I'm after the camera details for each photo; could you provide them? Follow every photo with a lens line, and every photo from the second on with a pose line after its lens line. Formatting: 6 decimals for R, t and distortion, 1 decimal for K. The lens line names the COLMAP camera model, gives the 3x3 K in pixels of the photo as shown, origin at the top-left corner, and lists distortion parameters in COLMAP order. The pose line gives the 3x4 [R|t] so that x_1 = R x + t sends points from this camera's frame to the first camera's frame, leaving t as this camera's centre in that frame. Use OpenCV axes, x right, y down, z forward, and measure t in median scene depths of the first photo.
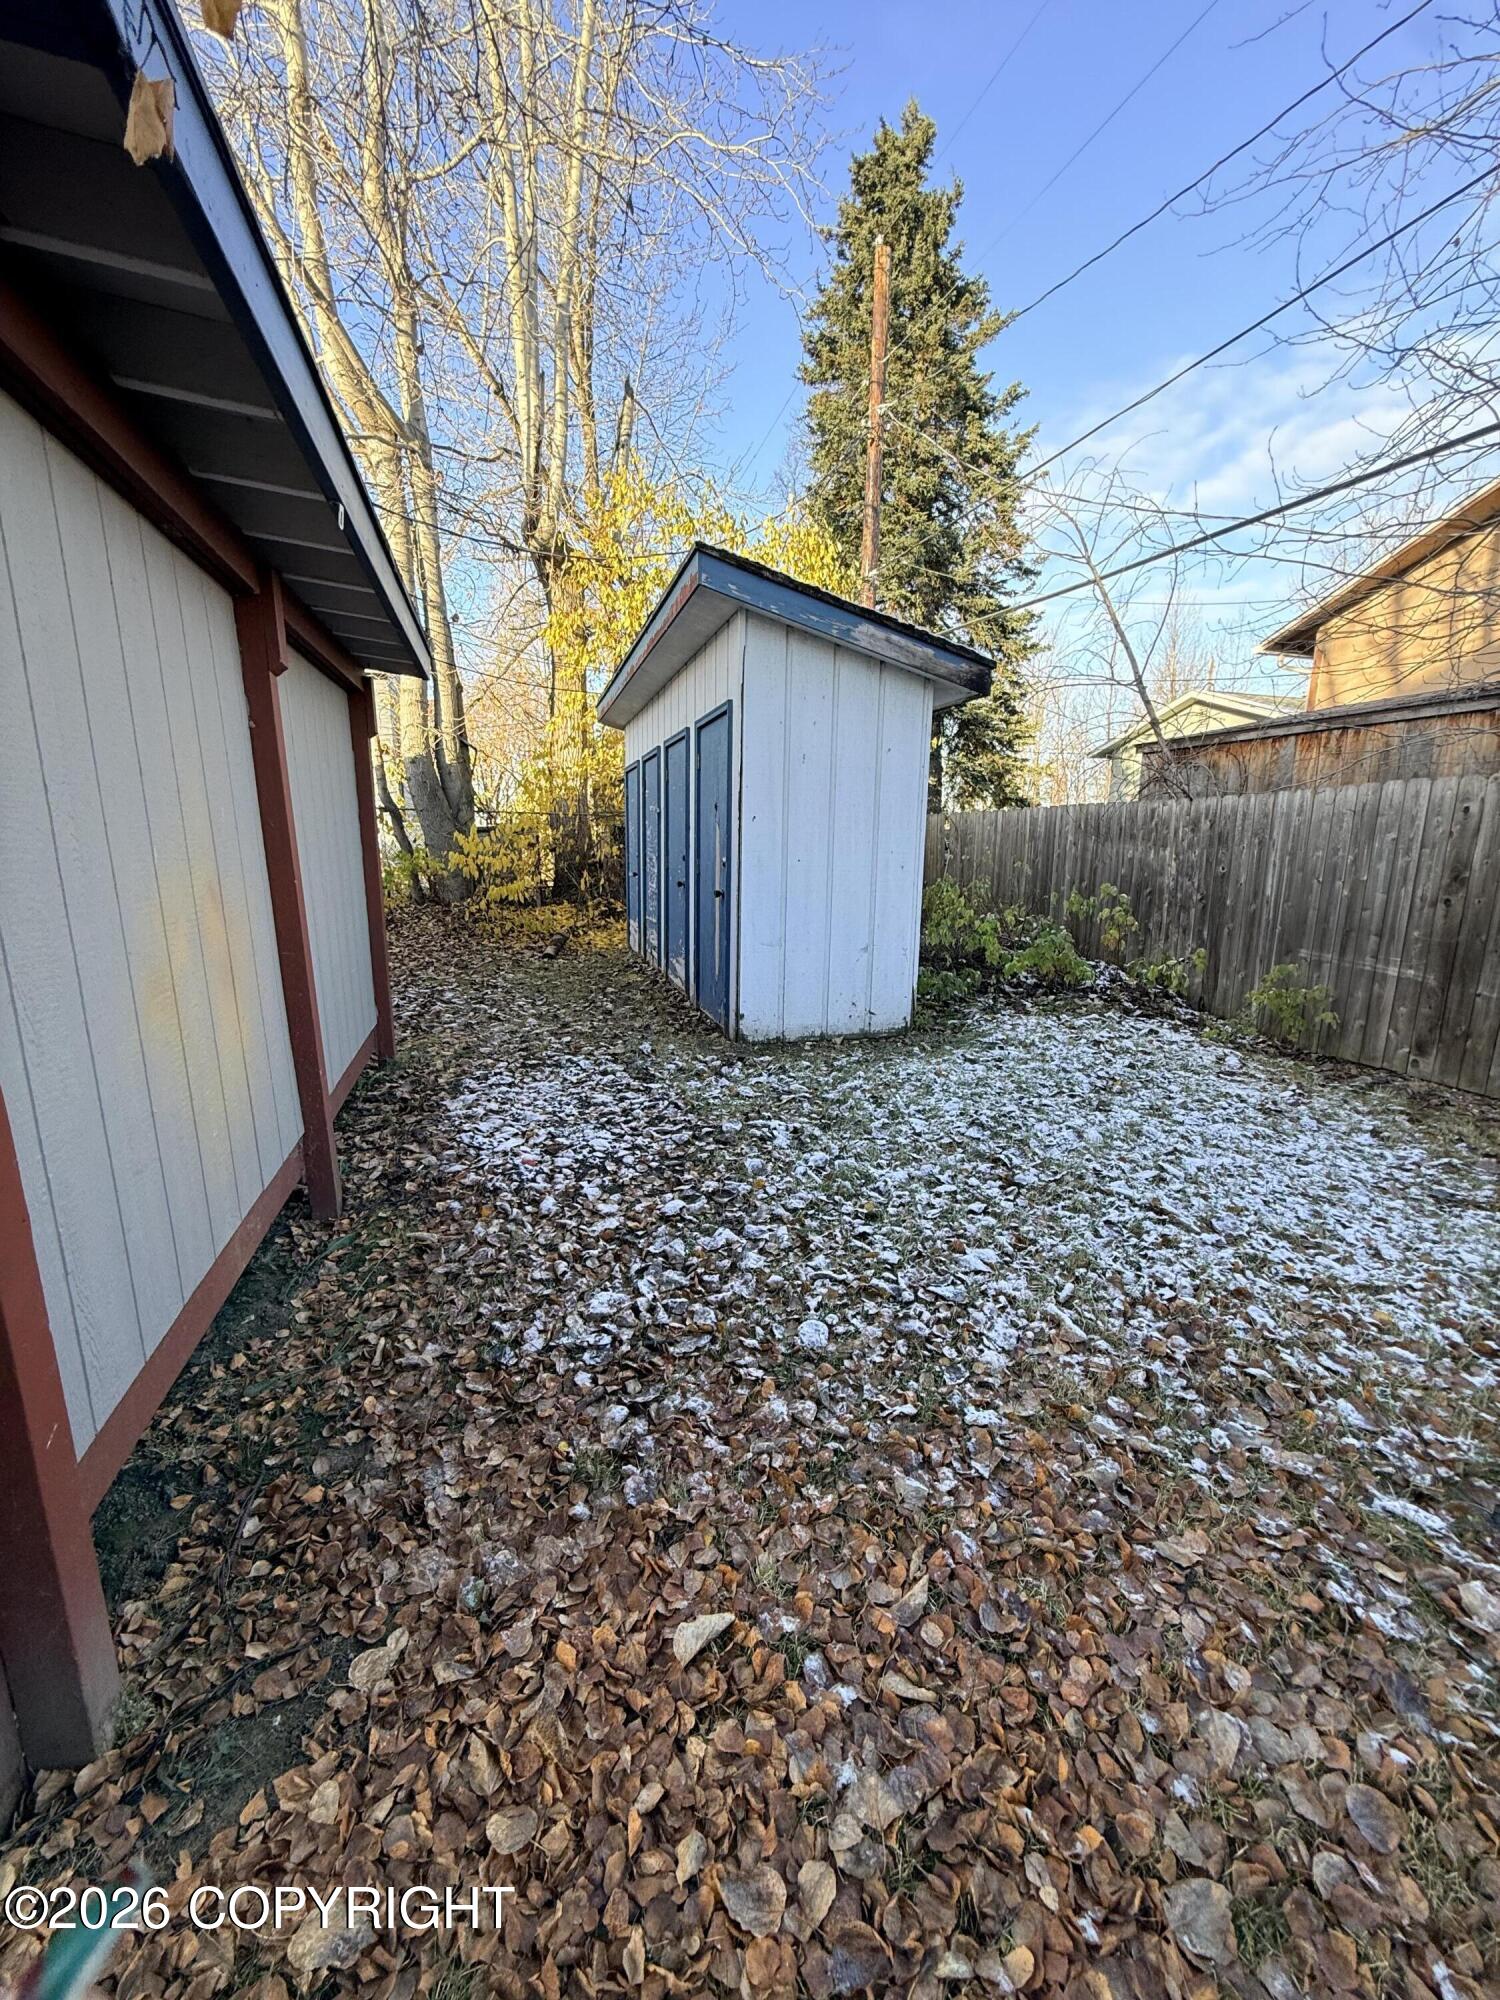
lens RADIAL K [[793.6, 0, 746.5], [0, 793.6, 998.0], [0, 0, 1]] dist [-0.000257, -0.000168]
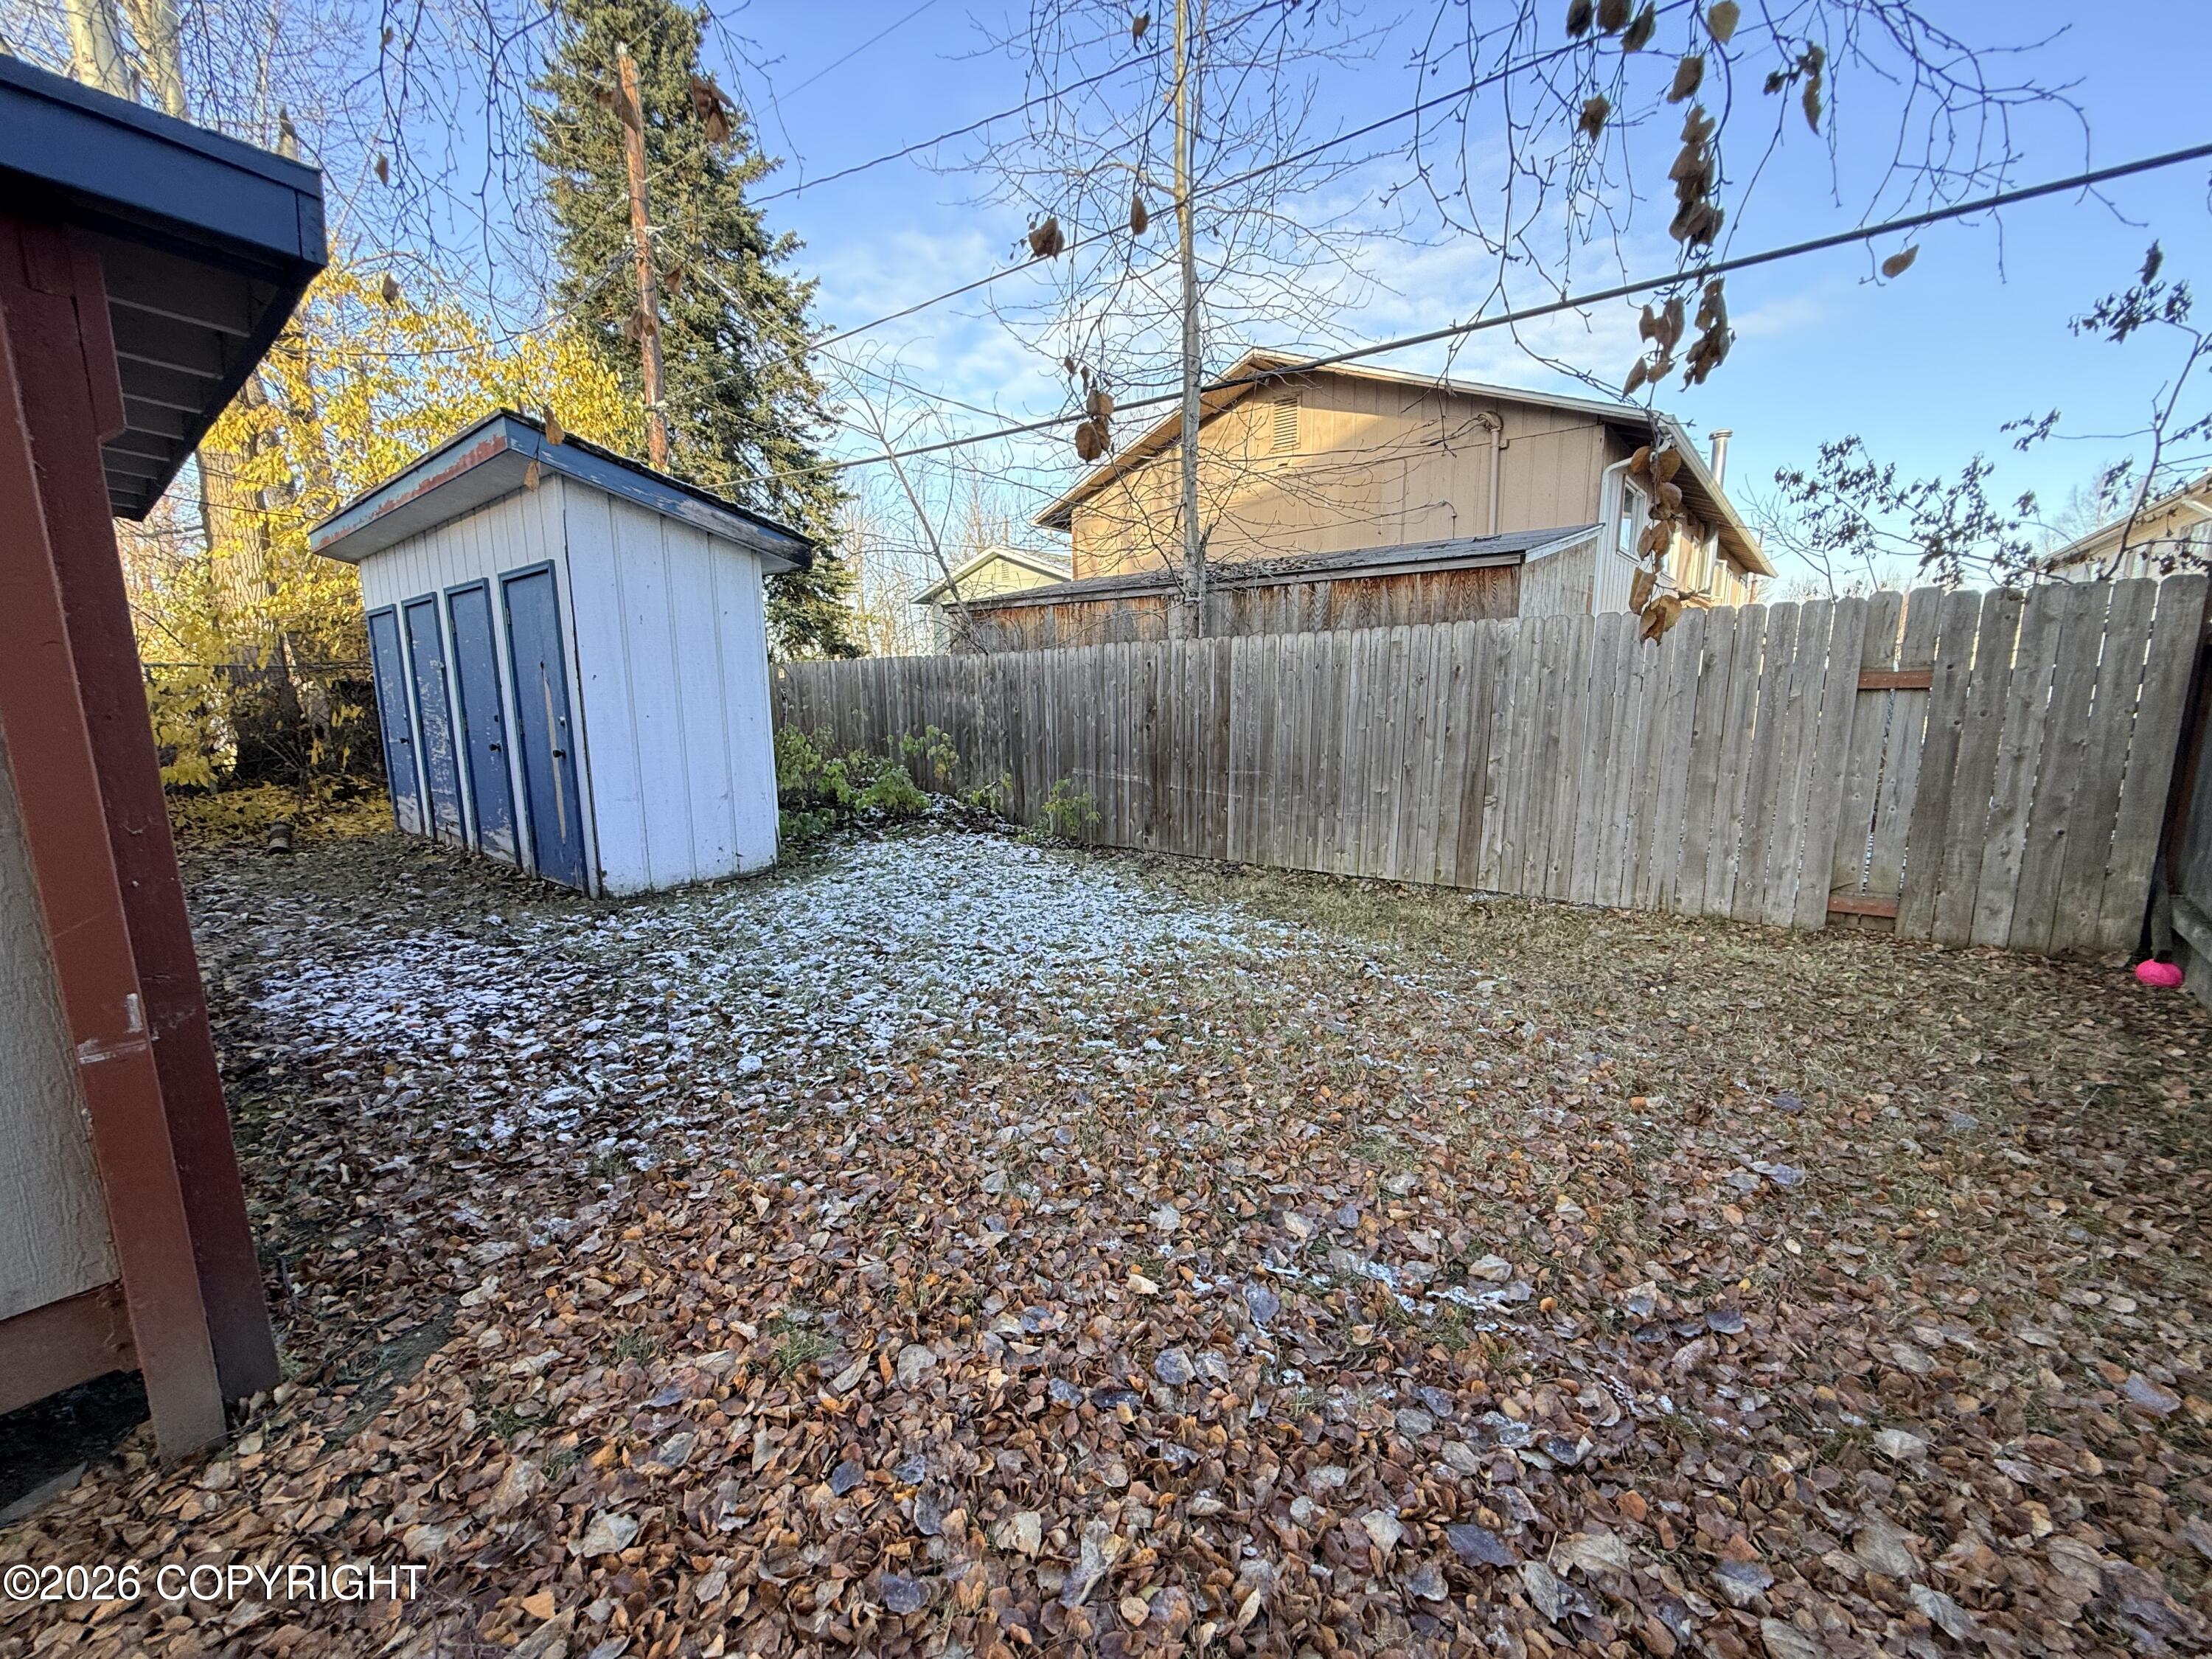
lens RADIAL K [[877.7, 0, 1094.7], [0, 877.7, 833.1], [0, 0, 1]] dist [-0.000257, -0.000168]
pose [[0.831491, -0.111602, 0.544213, -0.101038], [0.127603, 0.991790, 0.008425, 0.048626], [-0.540685, 0.062437, 0.838905, -0.303953]]
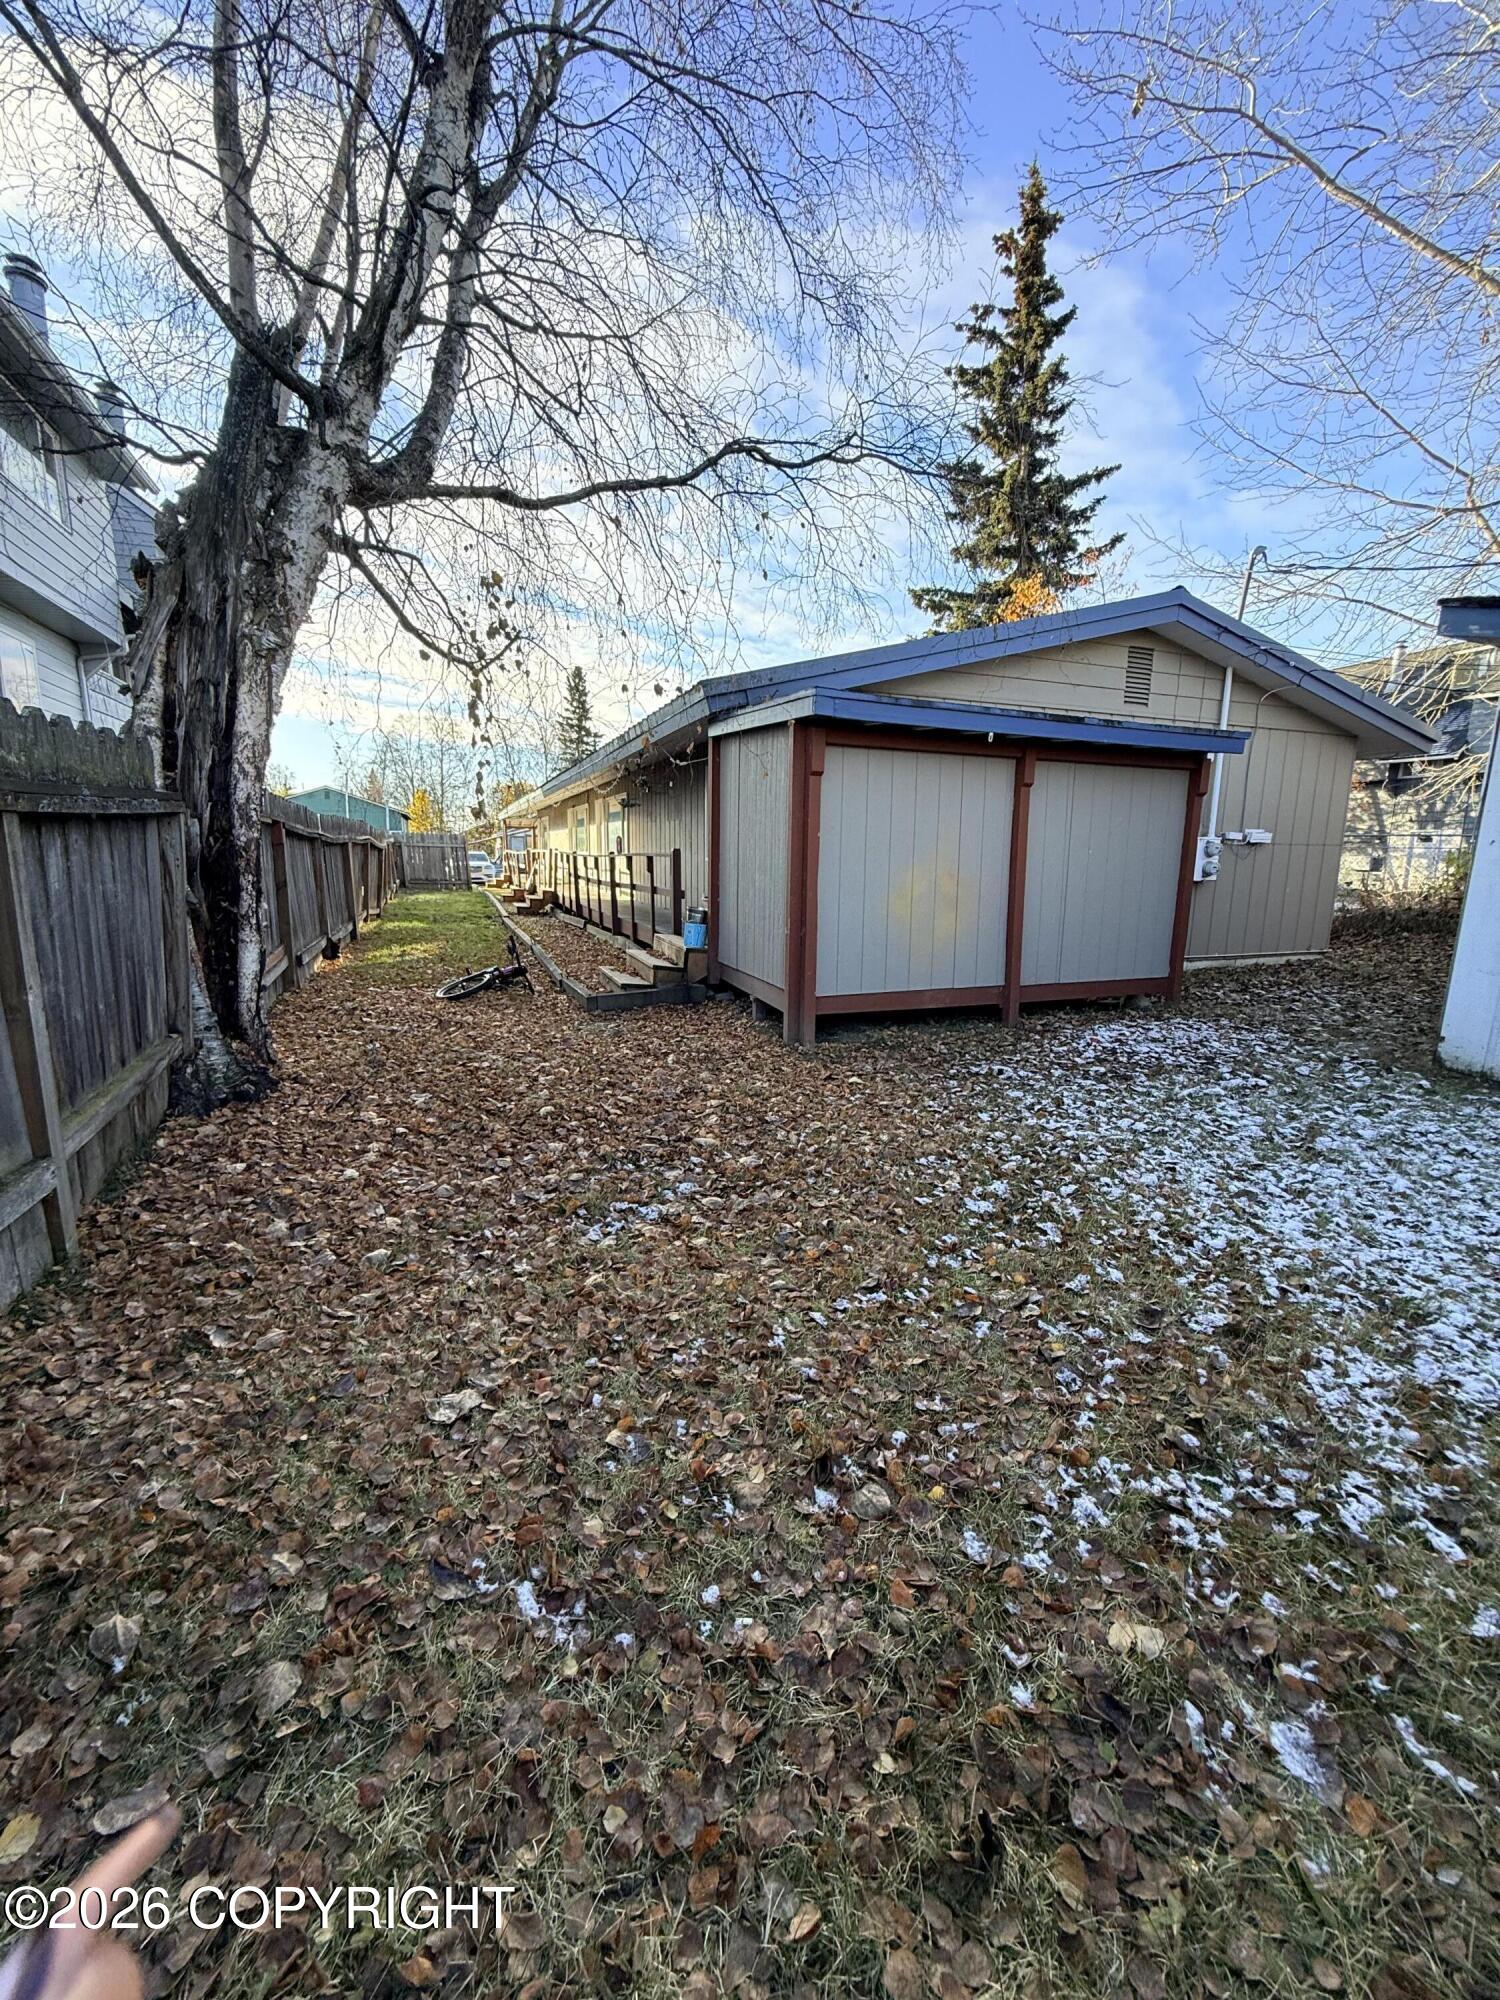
lens RADIAL K [[793.6, 0, 746.1], [0, 793.6, 998.1], [0, 0, 1]] dist [-0.000257, -0.000168]
pose [[0.071303, 0.175950, -0.981813, 1.029974], [-0.213791, 0.964139, 0.157256, 0.003941], [0.974274, 0.198690, 0.106362, 0.030793]]
